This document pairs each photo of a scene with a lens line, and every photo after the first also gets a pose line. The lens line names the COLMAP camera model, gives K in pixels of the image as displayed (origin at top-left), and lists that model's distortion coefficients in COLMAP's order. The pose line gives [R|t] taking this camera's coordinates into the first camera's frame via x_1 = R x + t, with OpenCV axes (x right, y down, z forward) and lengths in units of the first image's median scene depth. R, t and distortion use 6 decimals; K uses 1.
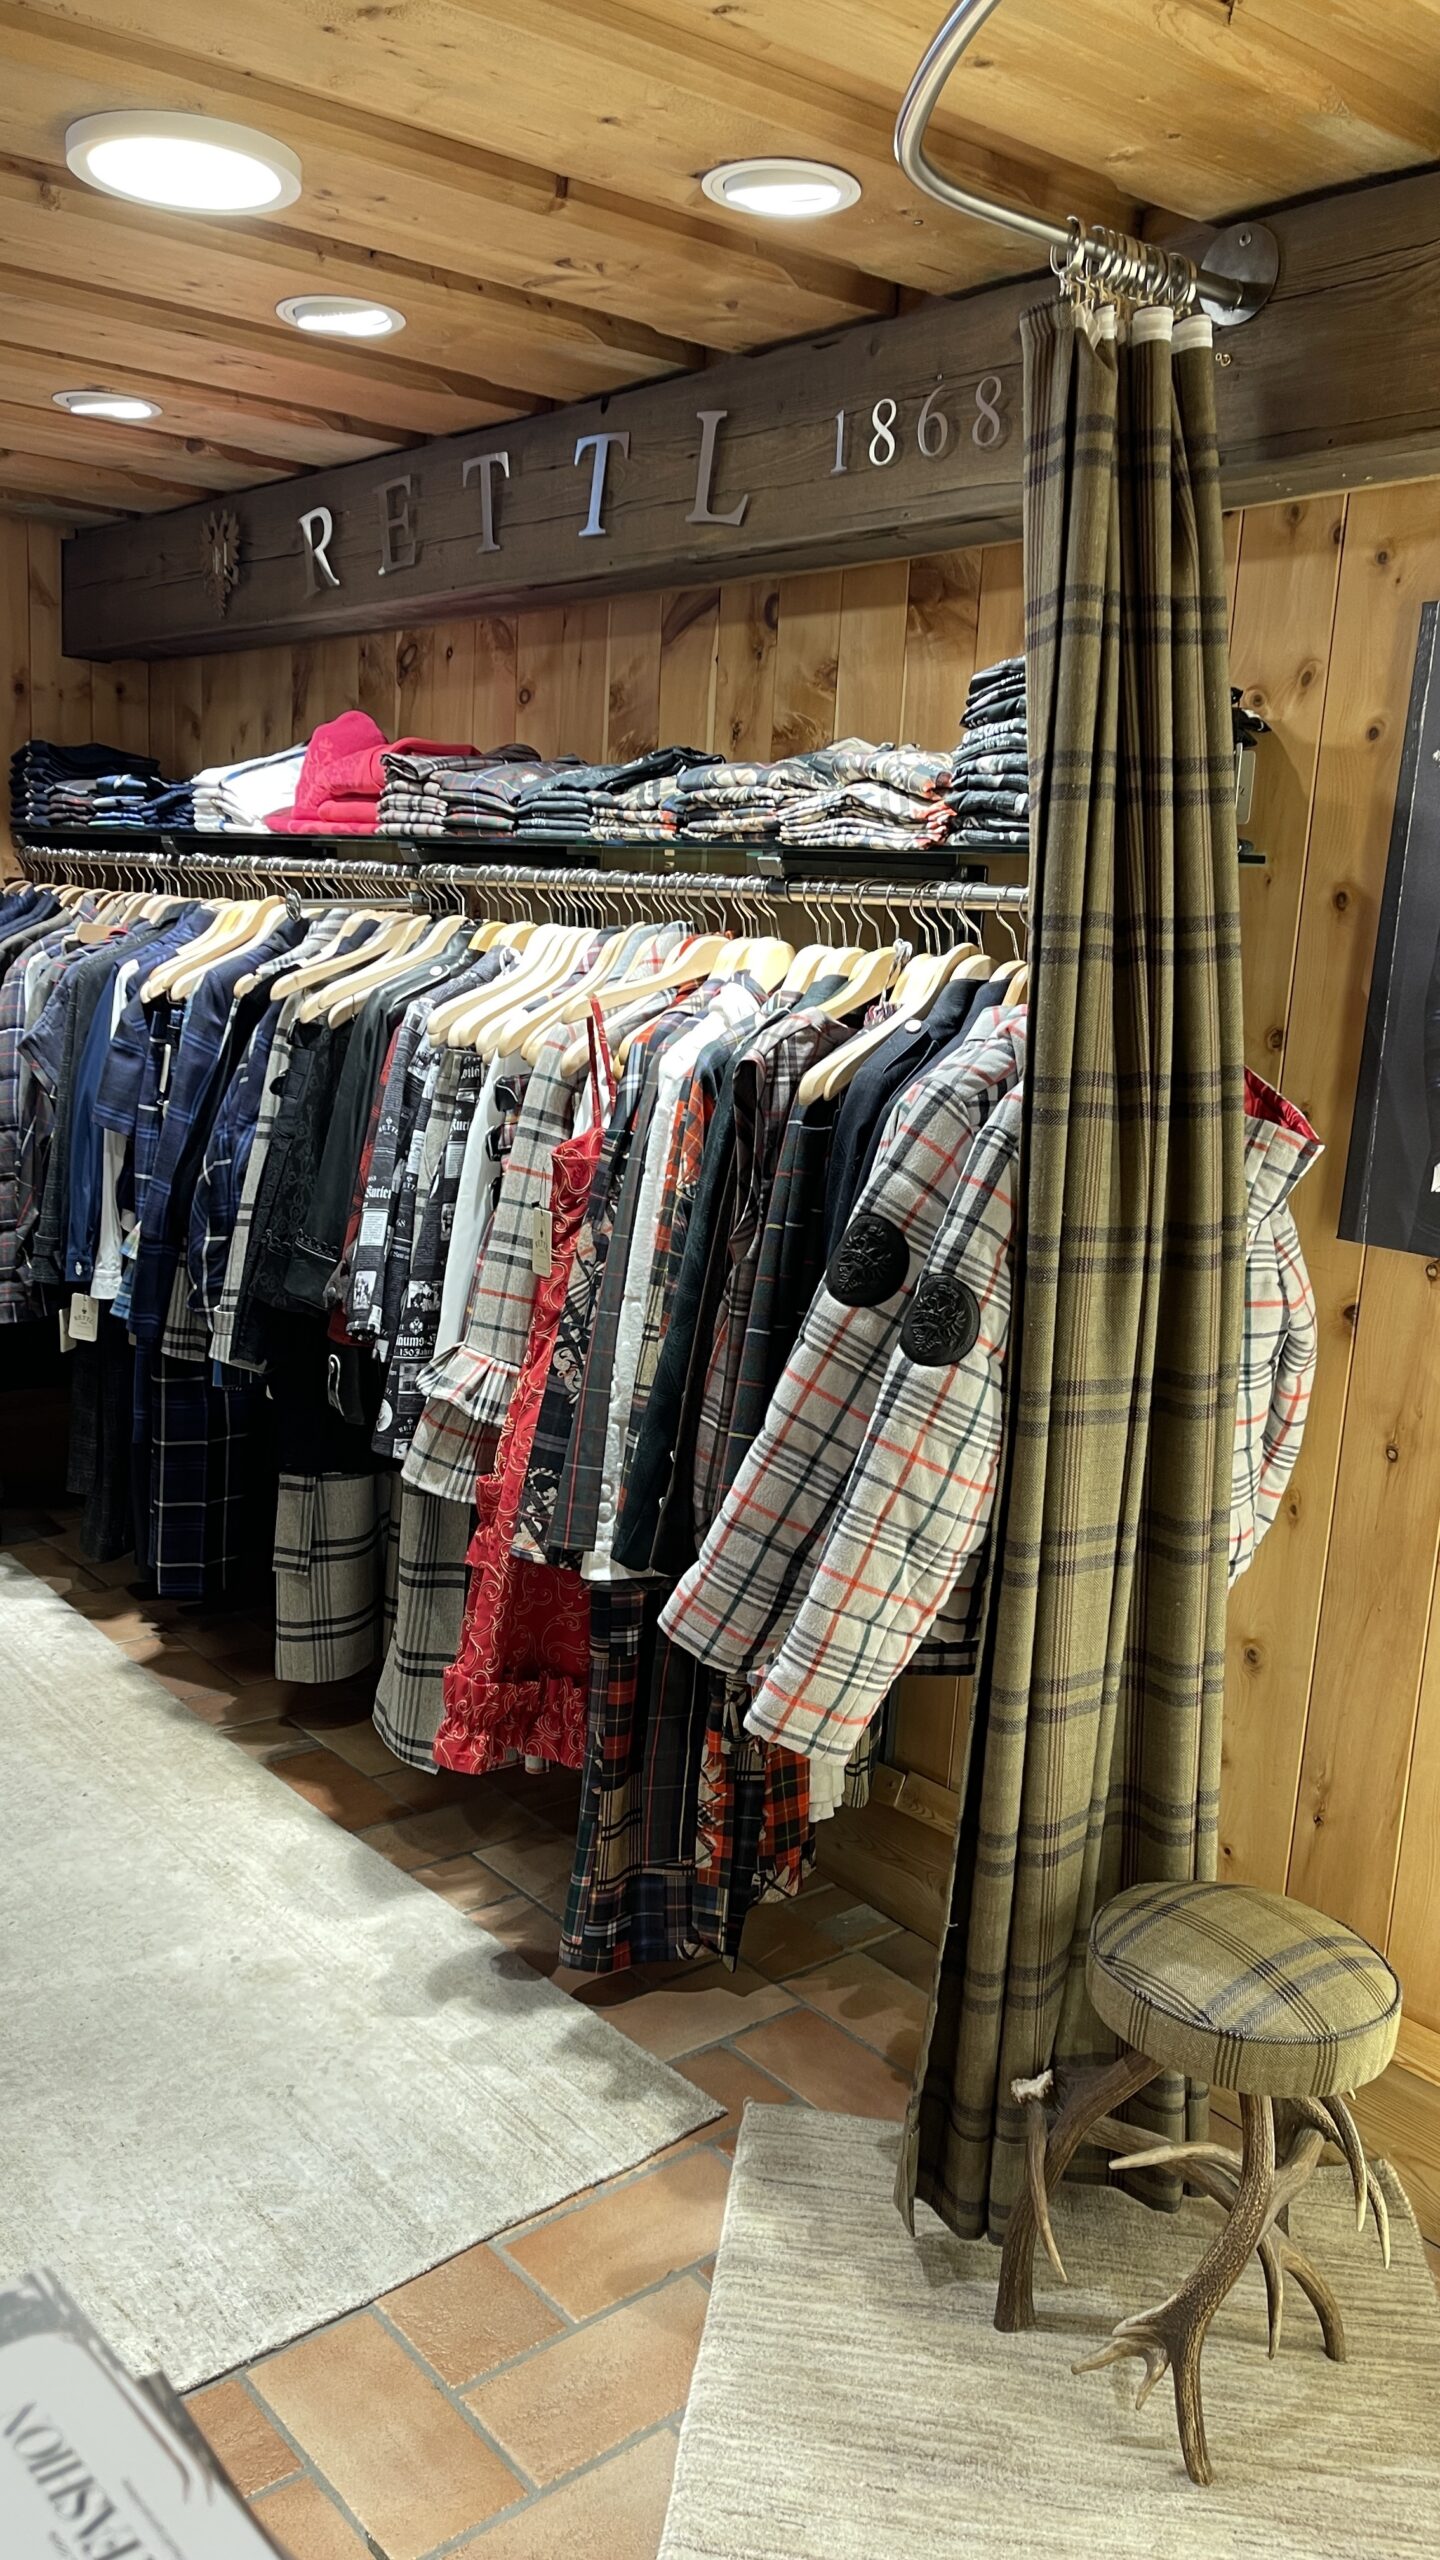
lens RADIAL K [[1938.1, 0, 706.7], [0, 1938.1, 1252.3], [0, 0, 1]] dist [0.061337, -0.043842]
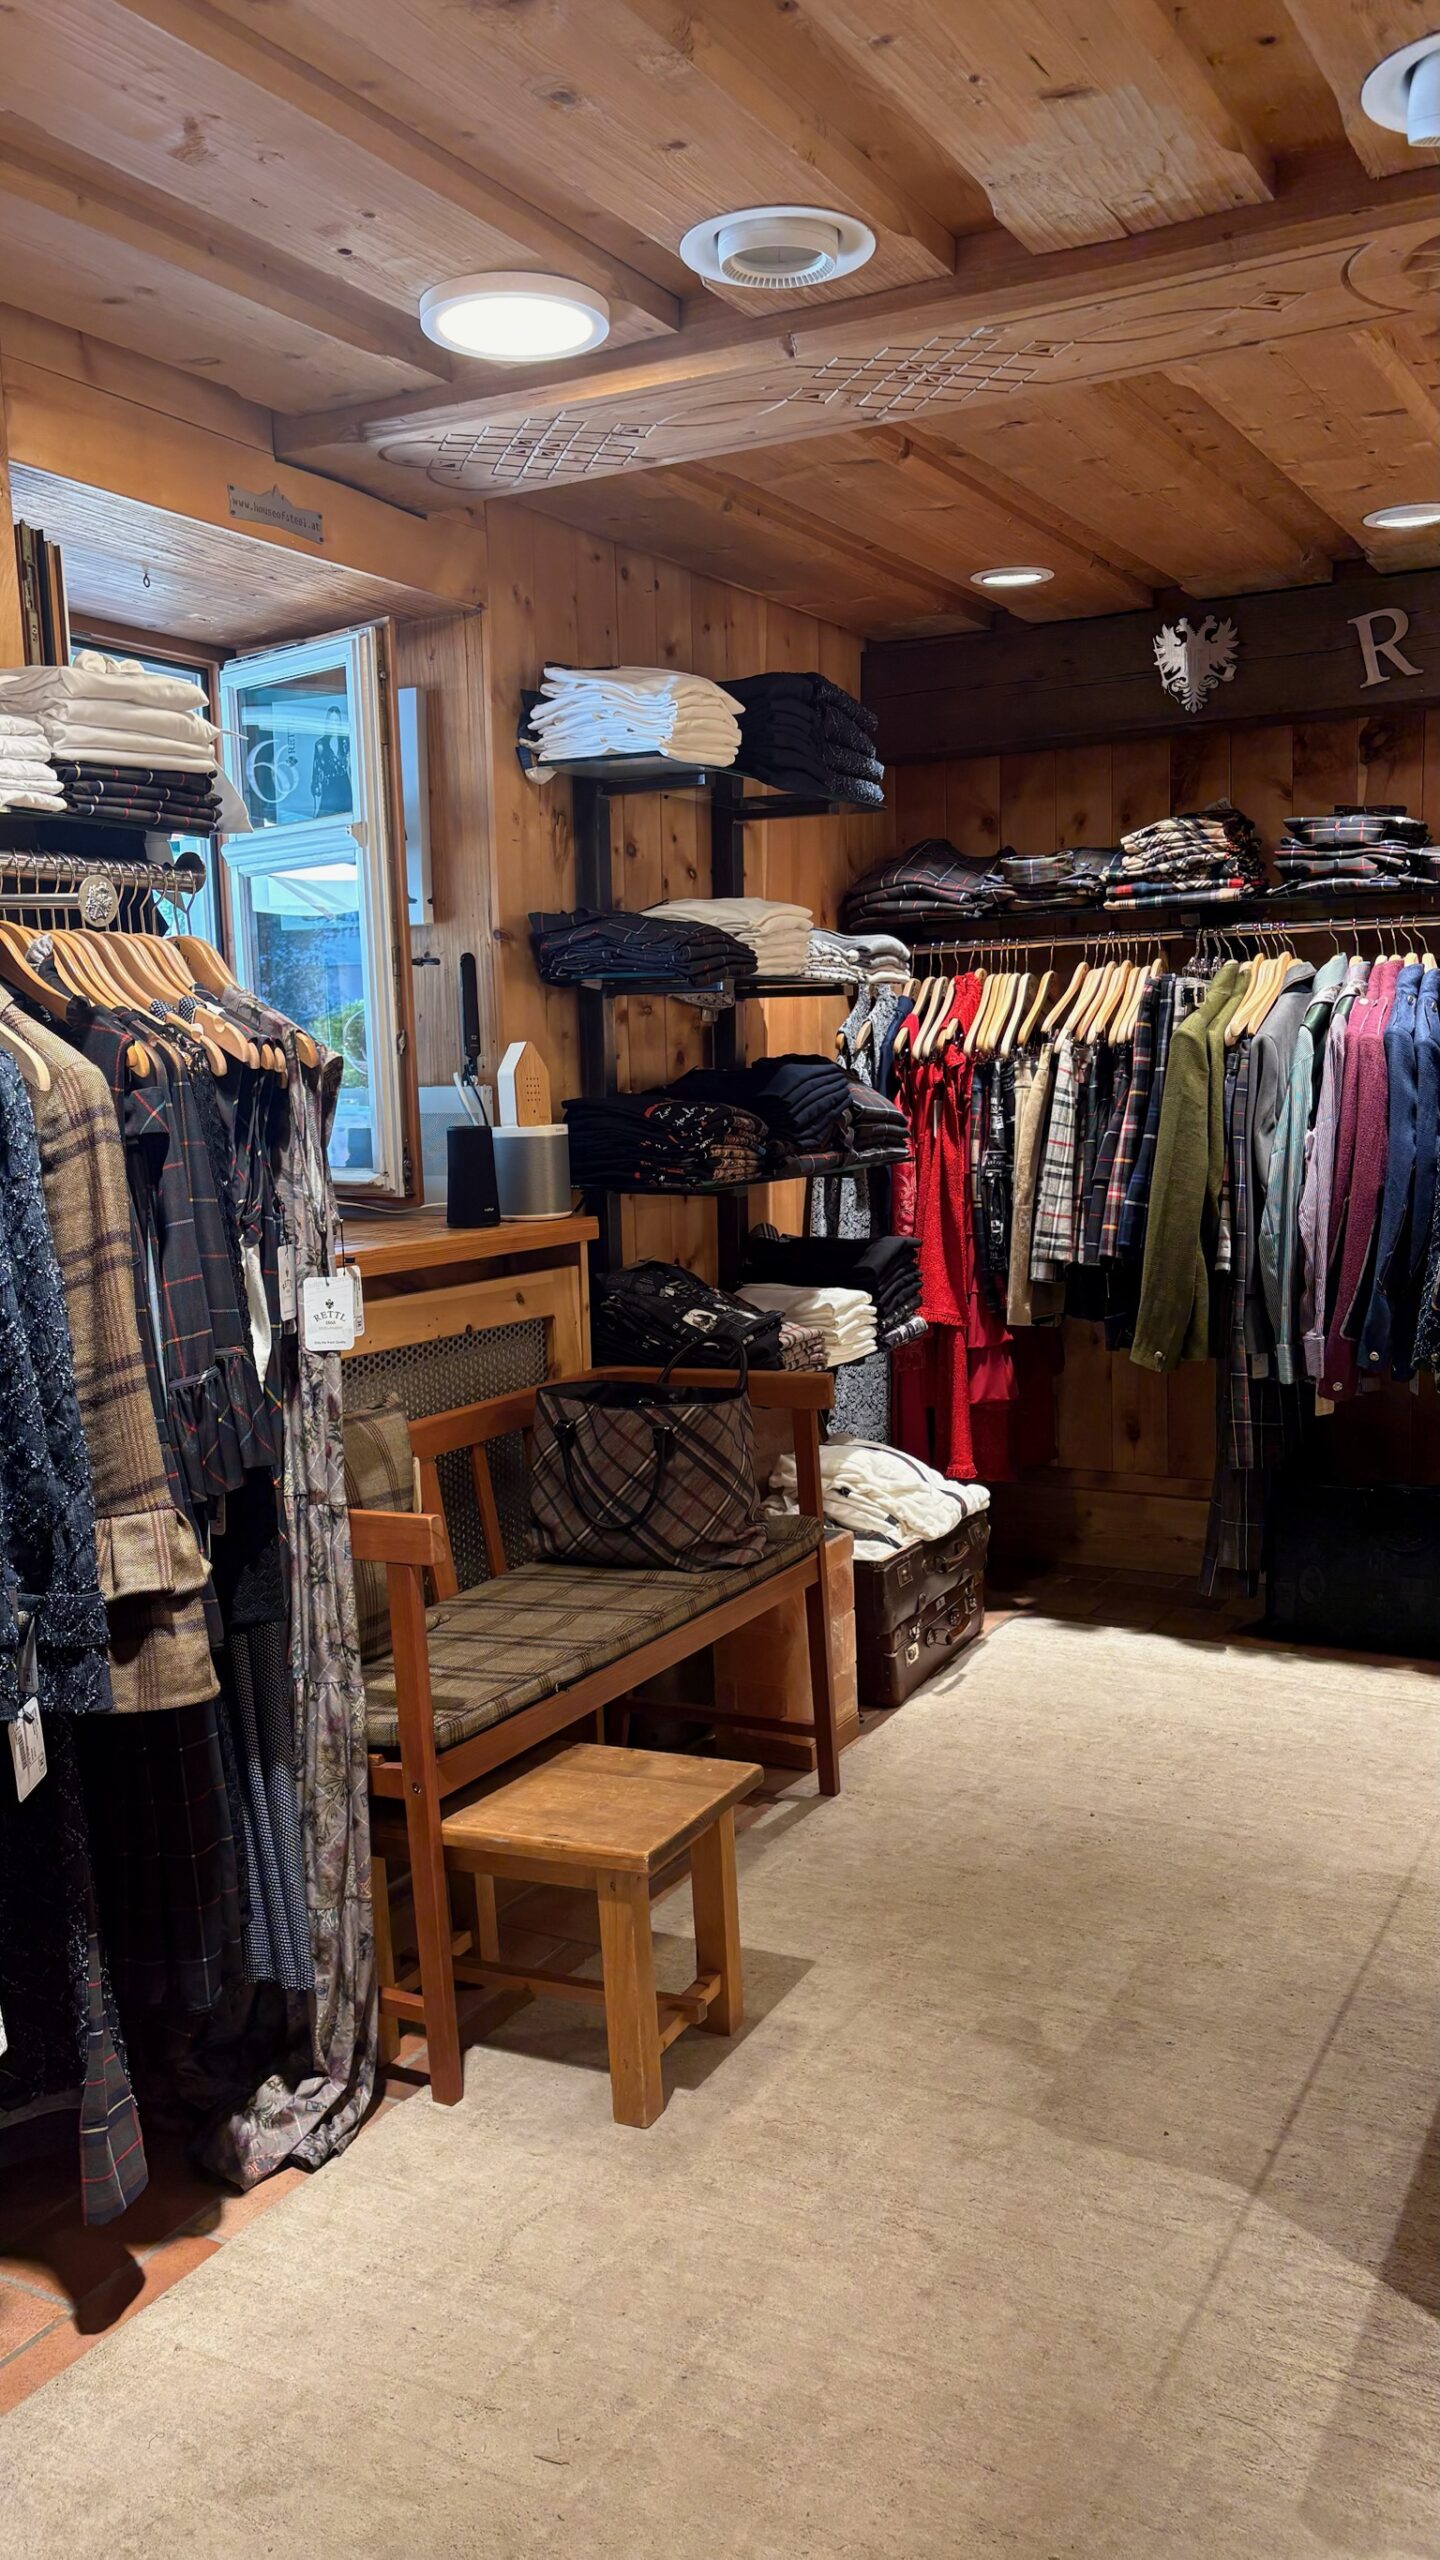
lens RADIAL K [[1994.8, 0, 714.6], [0, 1994.8, 1274.4], [0, 0, 1]] dist [0.055374, -0.048898]
pose [[0.928082, -0.117265, 0.353429, -1.613934], [0.140108, 0.989342, -0.039659, -0.009824], [-0.345012, 0.086325, 0.934620, 0.118479]]
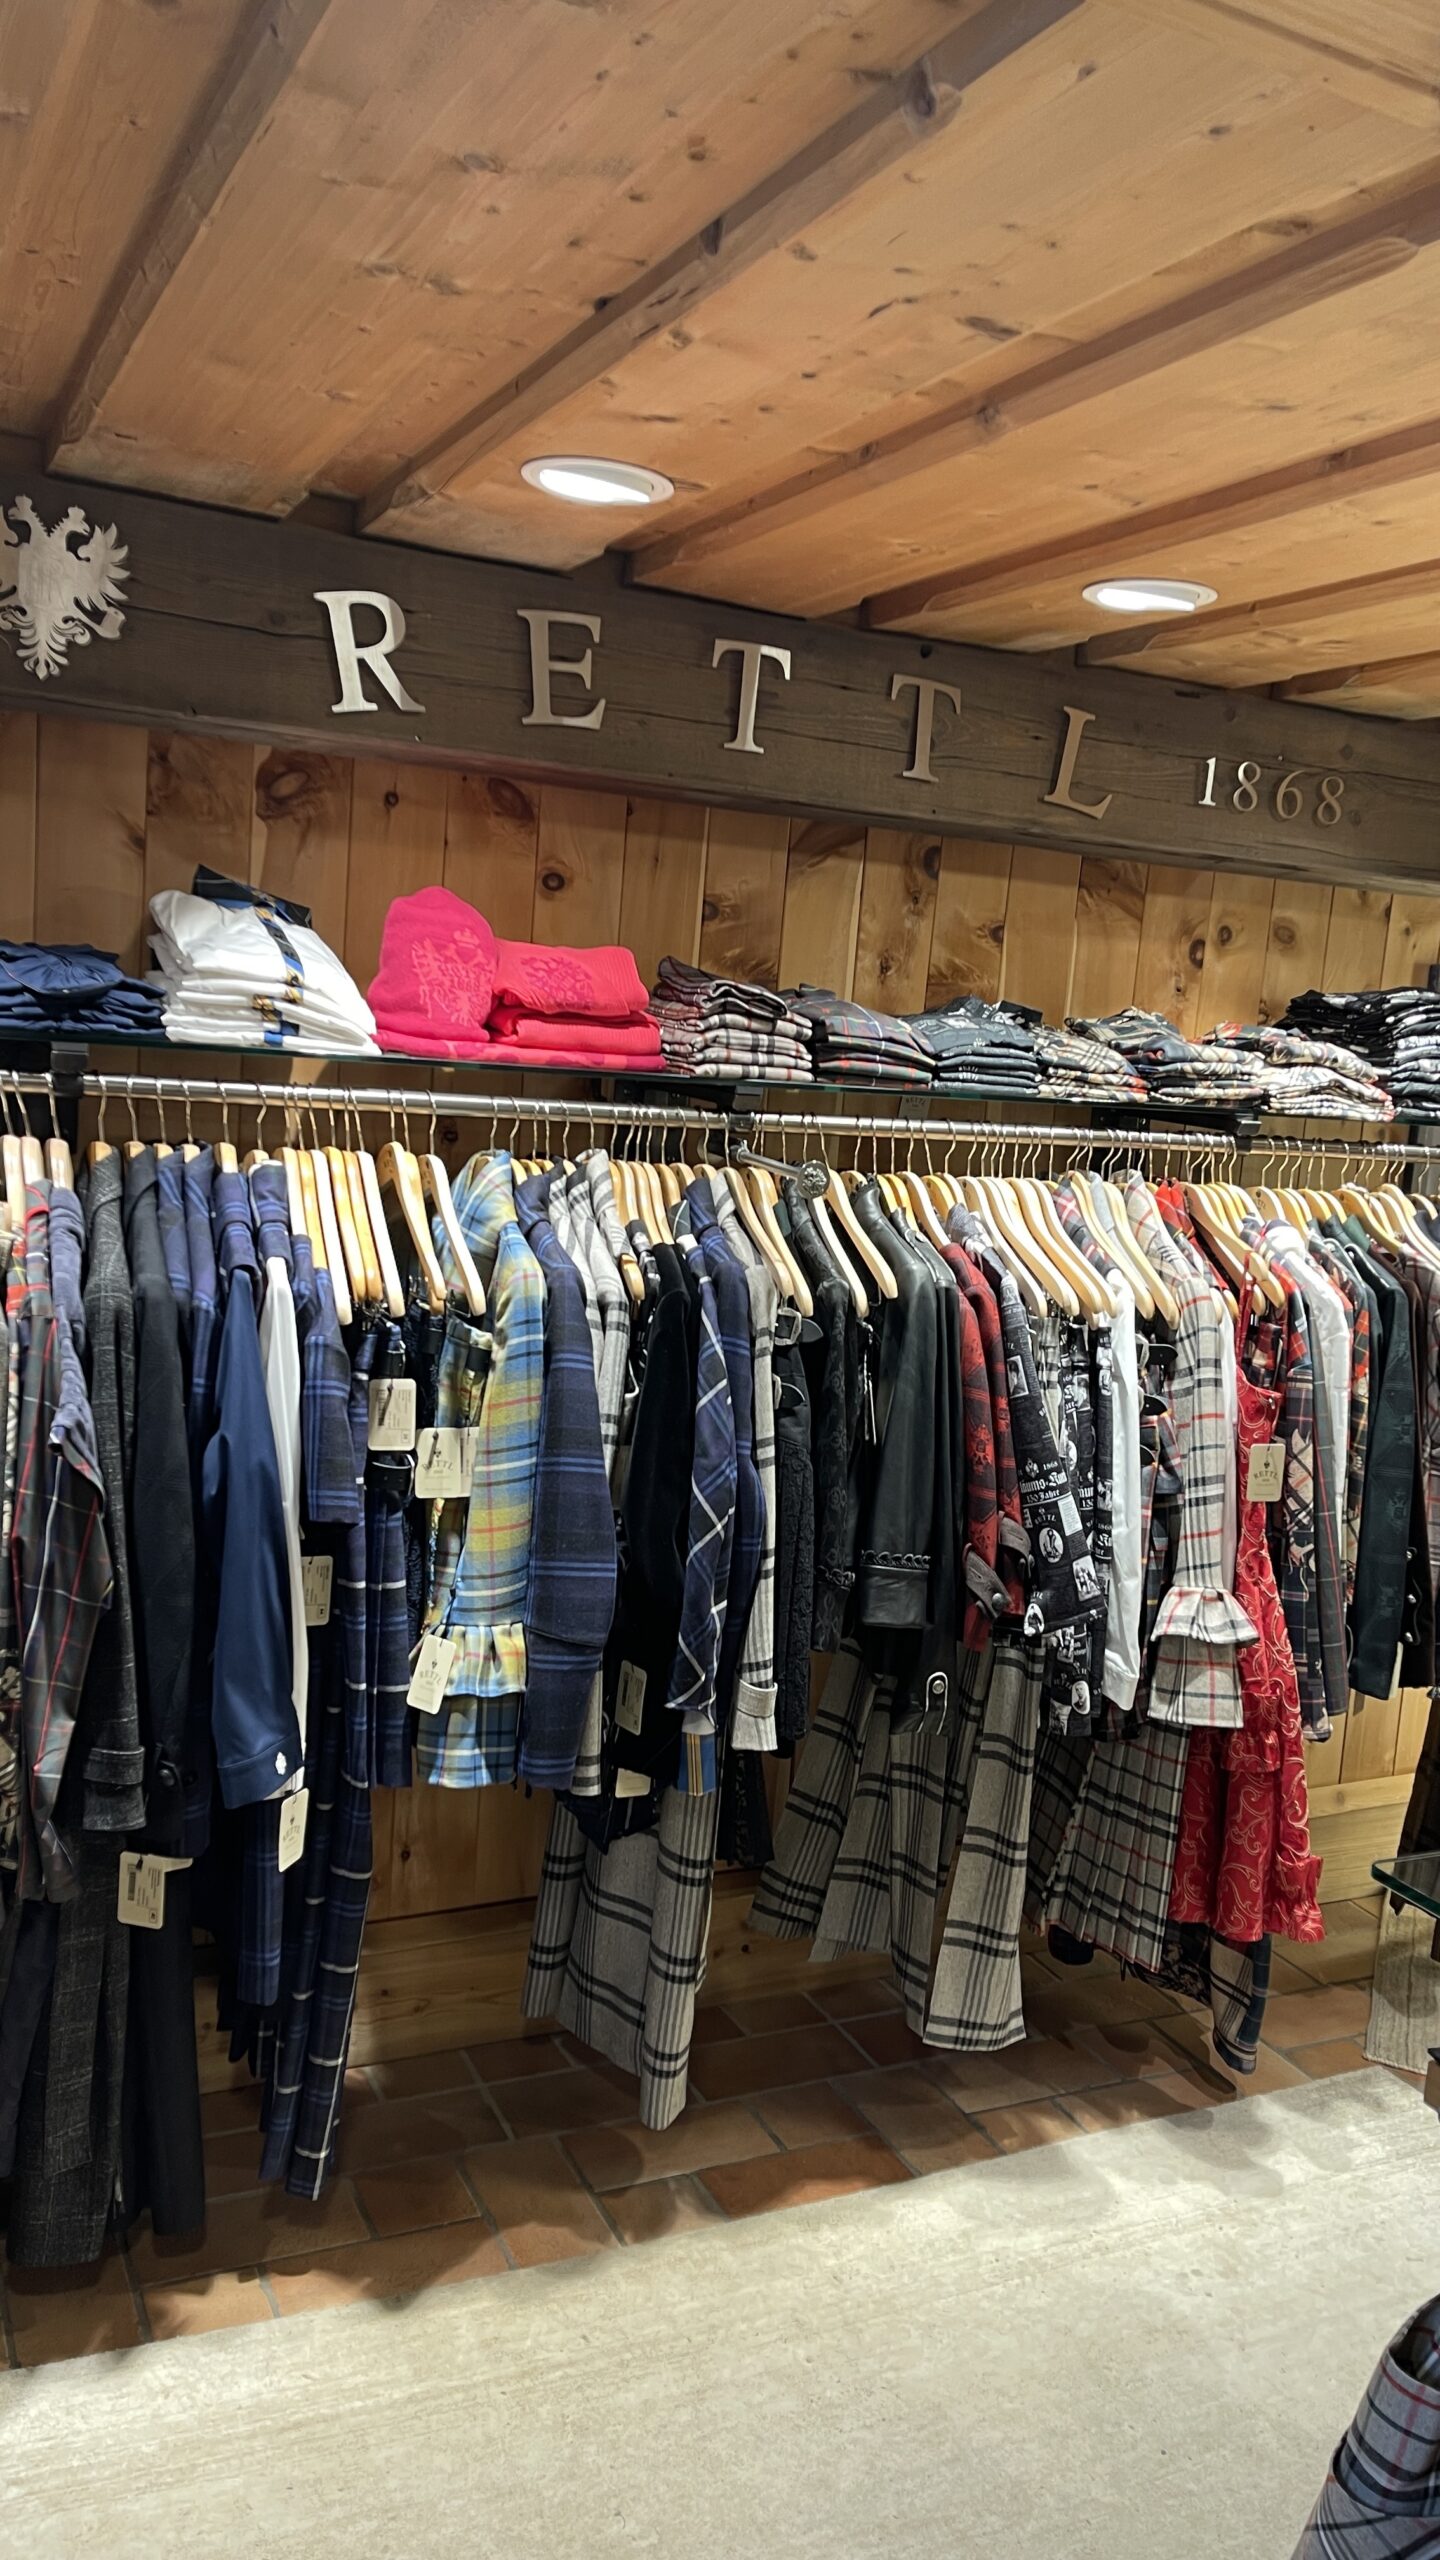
lens RADIAL K [[1938.1, 0, 738.6], [0, 1938.1, 1284.4], [0, 0, 1]] dist [0.061337, -0.043842]
pose [[0.240810, -0.164682, 0.956499, -1.395645], [0.108255, 0.983908, 0.142147, -0.350455], [-0.964516, 0.069316, 0.254763, 1.127248]]
